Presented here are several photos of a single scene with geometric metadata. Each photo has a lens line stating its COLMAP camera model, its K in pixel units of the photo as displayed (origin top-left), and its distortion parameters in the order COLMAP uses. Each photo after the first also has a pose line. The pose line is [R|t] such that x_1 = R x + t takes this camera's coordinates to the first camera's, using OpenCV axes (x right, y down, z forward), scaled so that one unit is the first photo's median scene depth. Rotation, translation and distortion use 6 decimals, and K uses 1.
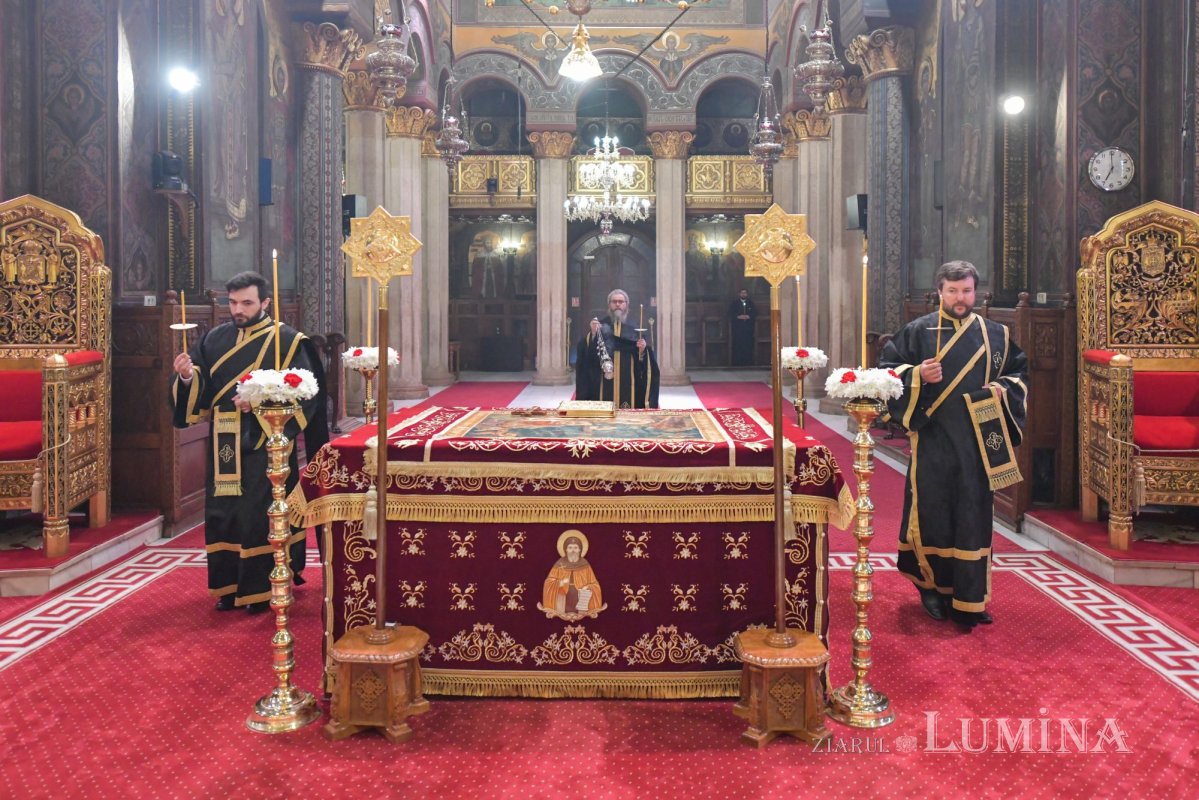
lens RADIAL K [[1368.3, 0, 600.4], [0, 1368.3, 320.0], [0, 0, 1]] dist [0.005895, 0.004086]
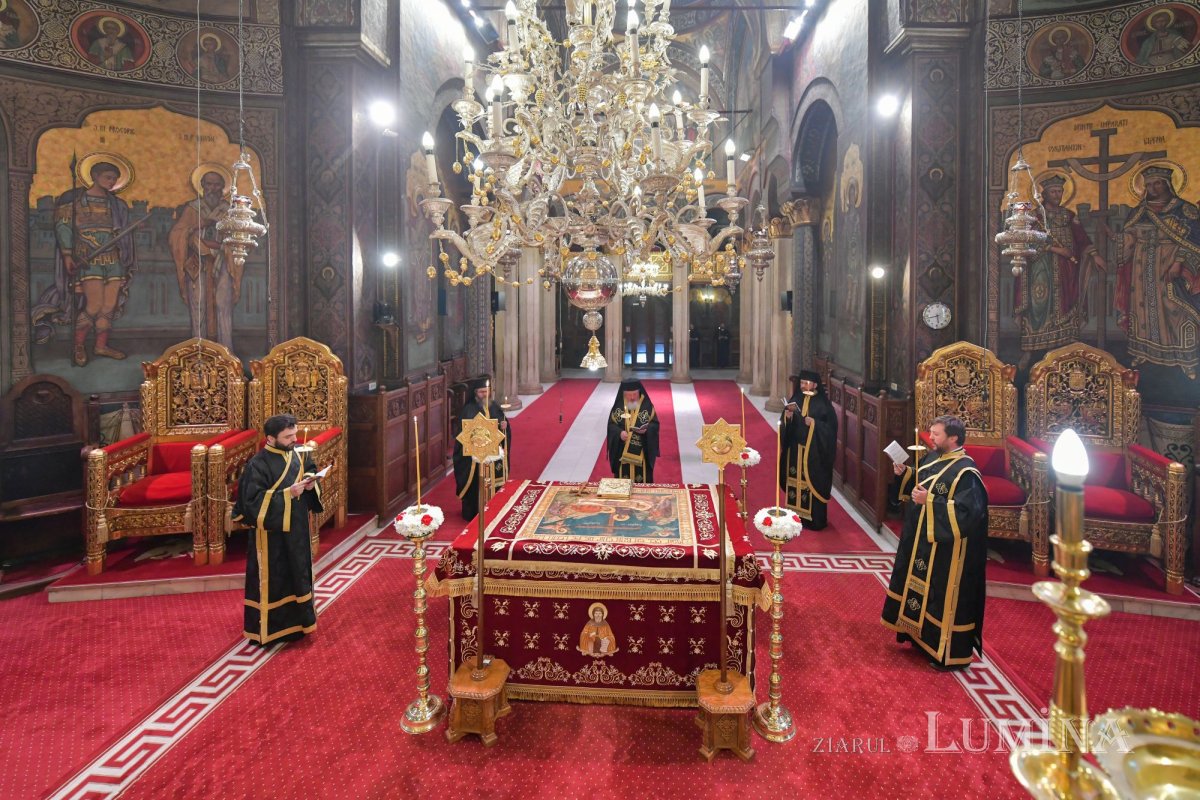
lens RADIAL K [[756.6, 0, 598.7], [0, 756.6, 318.8], [0, 0, 1]] dist [-0.004803, -0.002670]
pose [[0.997906, 0.002563, -0.064624, 0.038300], [-0.001842, 0.999935, 0.011211, -0.197321], [0.064649, -0.011068, 0.997847, 0.098452]]
